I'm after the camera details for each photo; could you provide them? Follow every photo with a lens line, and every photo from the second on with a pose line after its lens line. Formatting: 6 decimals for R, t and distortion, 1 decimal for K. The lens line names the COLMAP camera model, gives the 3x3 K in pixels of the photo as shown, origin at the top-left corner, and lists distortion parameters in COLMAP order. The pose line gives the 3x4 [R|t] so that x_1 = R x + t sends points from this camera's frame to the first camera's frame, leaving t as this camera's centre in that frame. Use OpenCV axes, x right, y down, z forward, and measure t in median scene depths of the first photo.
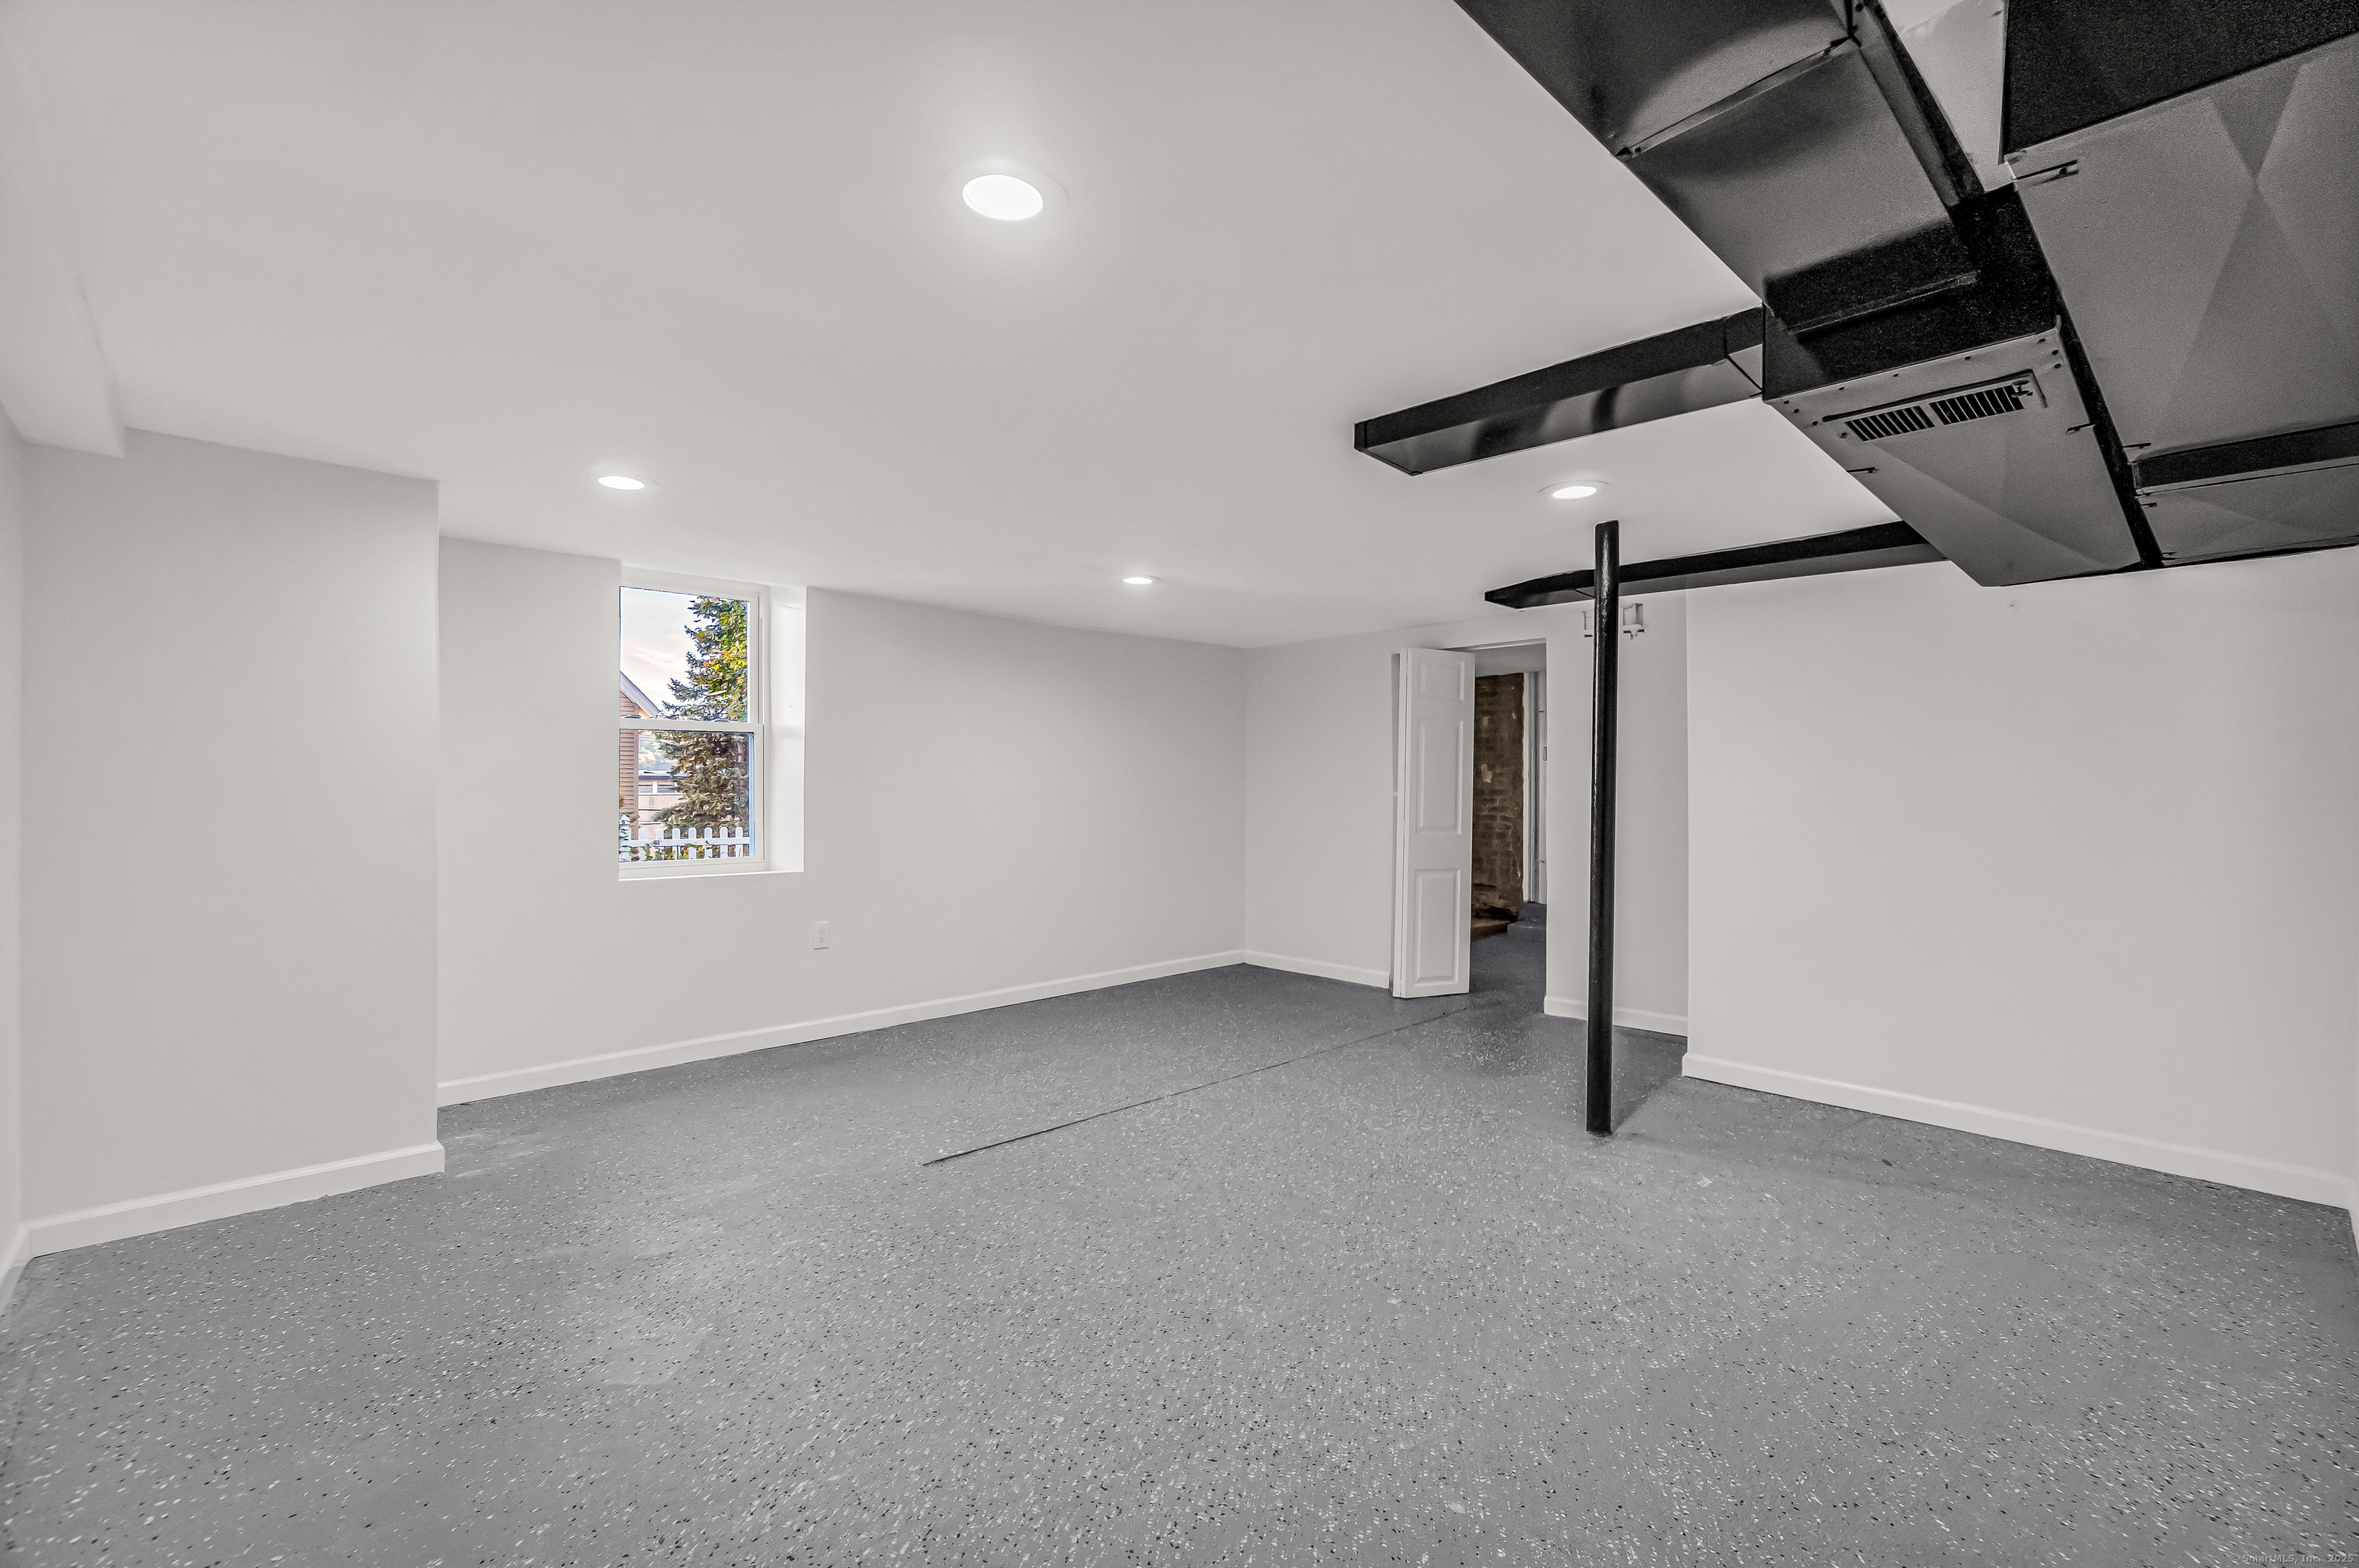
lens RADIAL K [[1018.4, 0, 1166.6], [0, 1018.4, 784.0], [0, 0, 1]] dist [-0.002412, 0.000371]
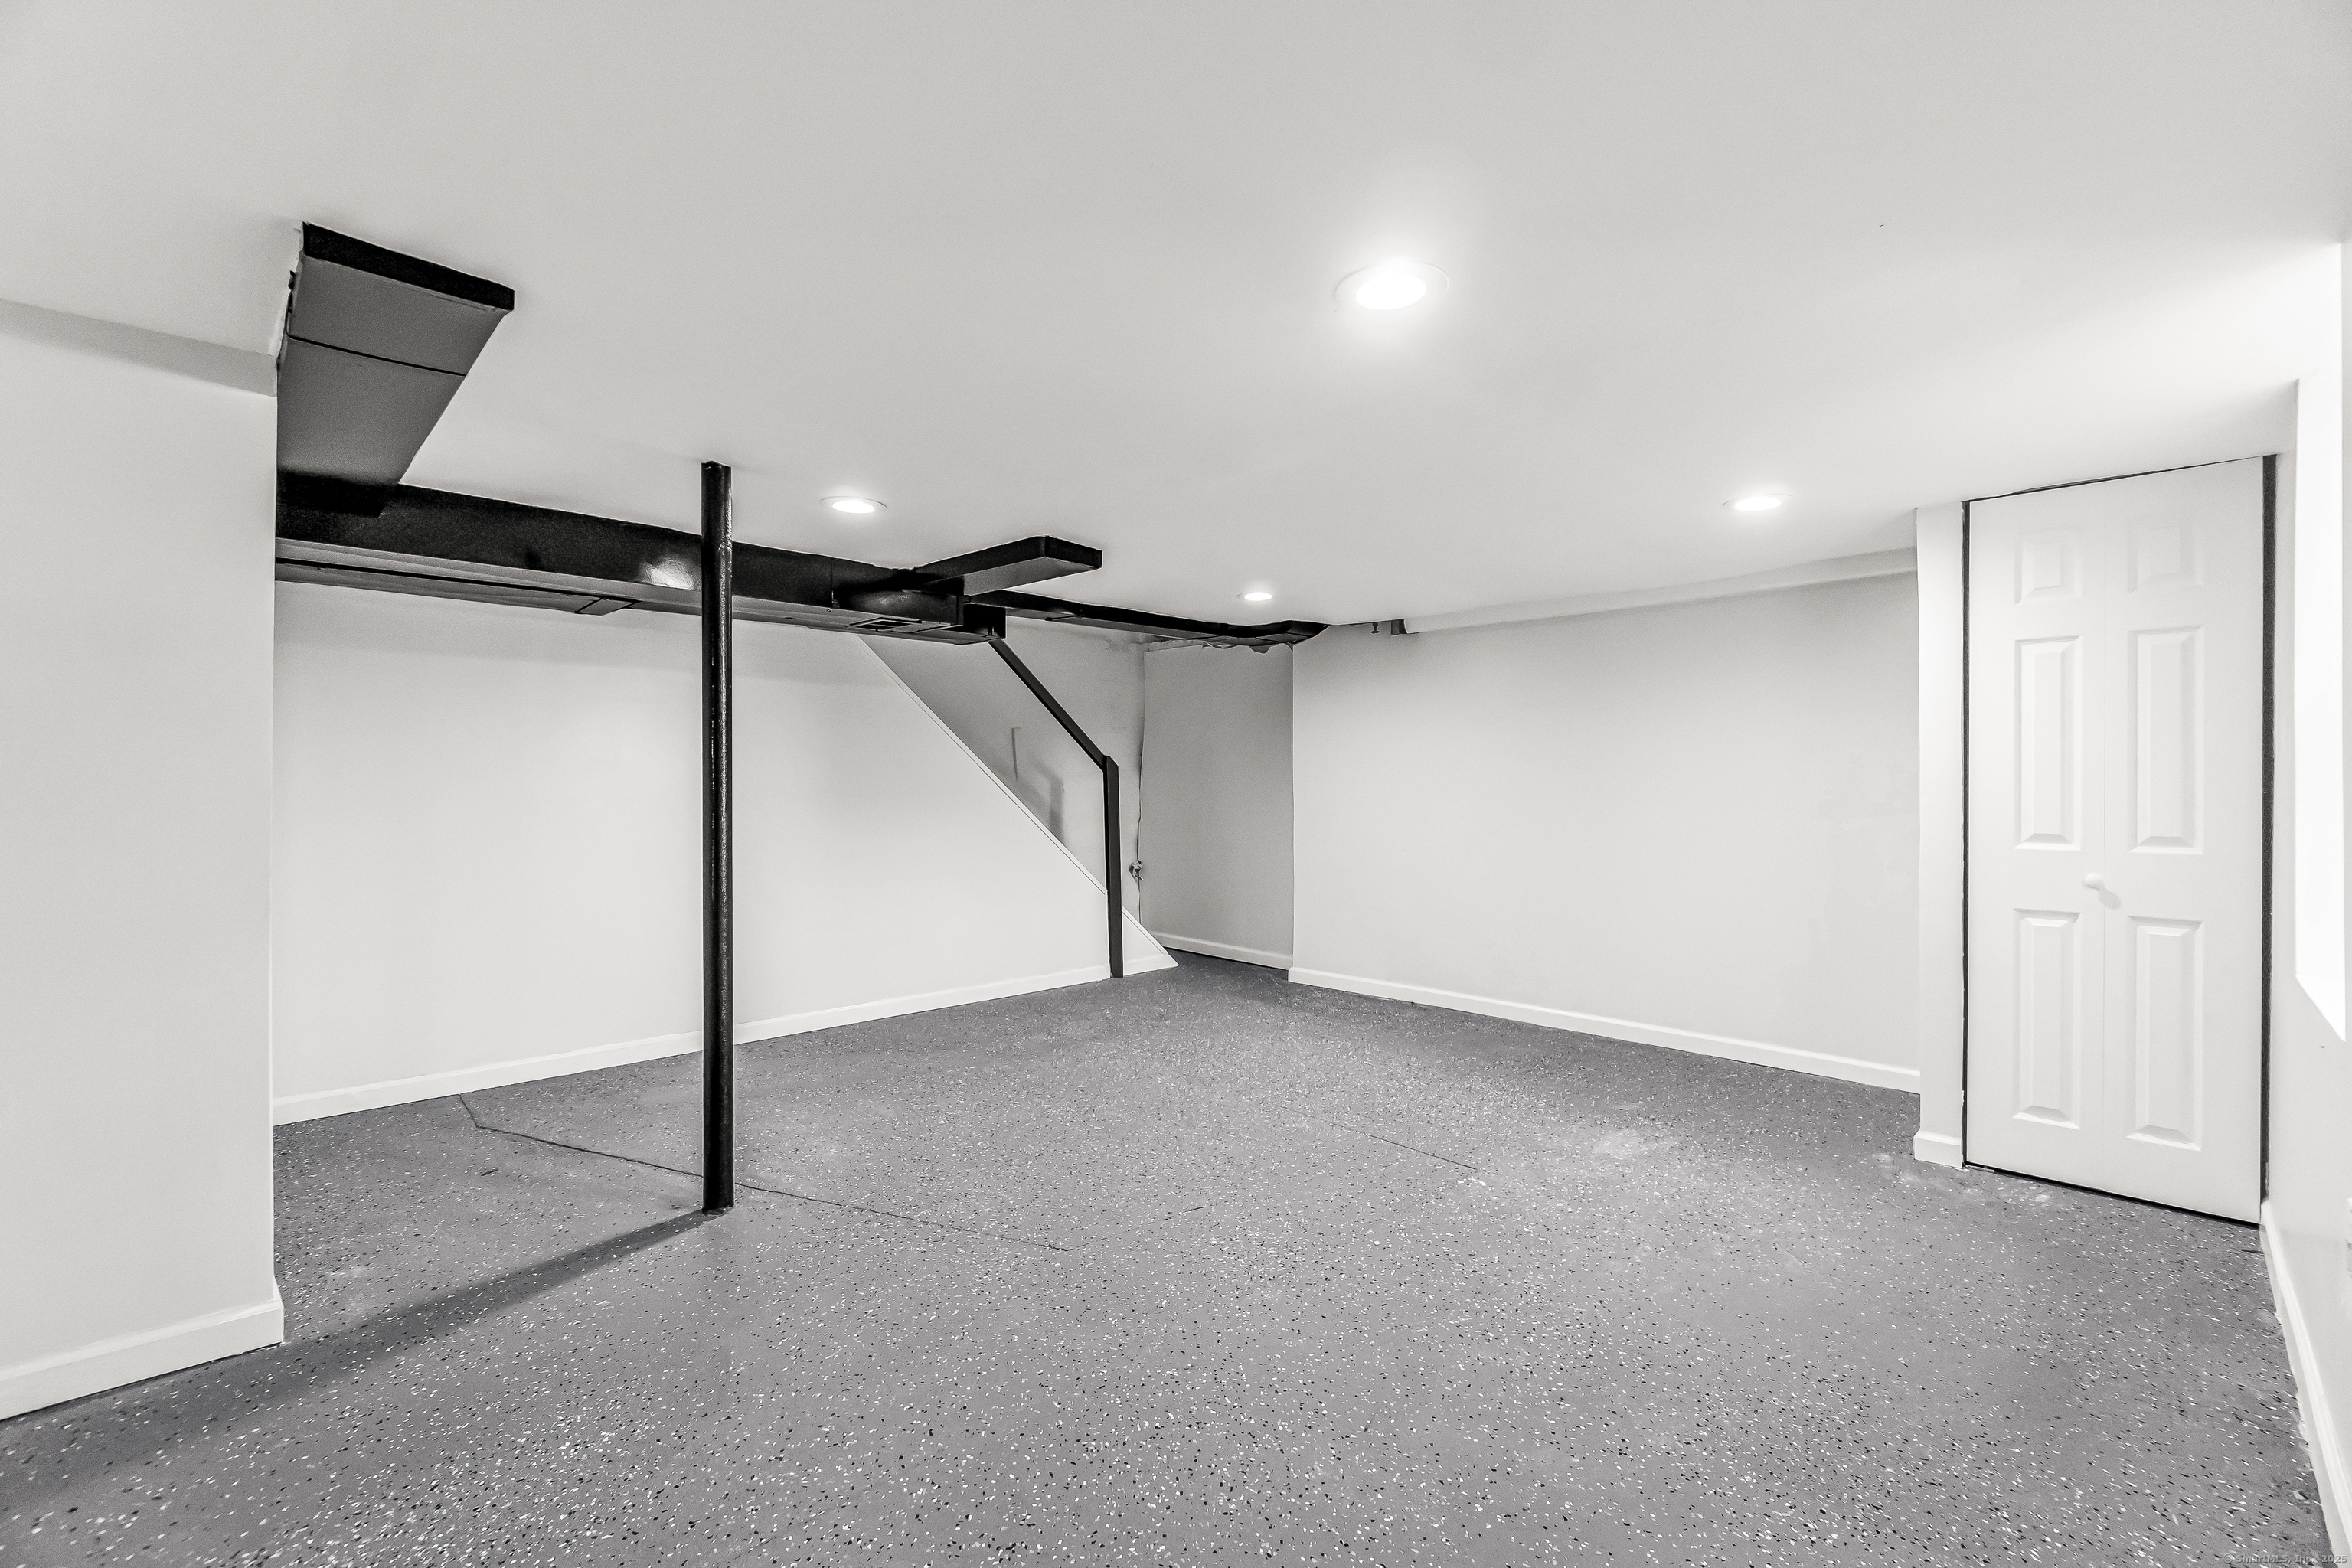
lens RADIAL K [[1015.4, 0, 1163.2], [0, 1015.4, 784.0], [0, 0, 1]] dist [-0.002412, 0.000371]
pose [[-0.999564, -0.010028, -0.027766, 0.100182], [-0.010113, 0.999945, 0.002942, -0.004612], [0.027735, 0.003221, -0.999610, 1.937499]]
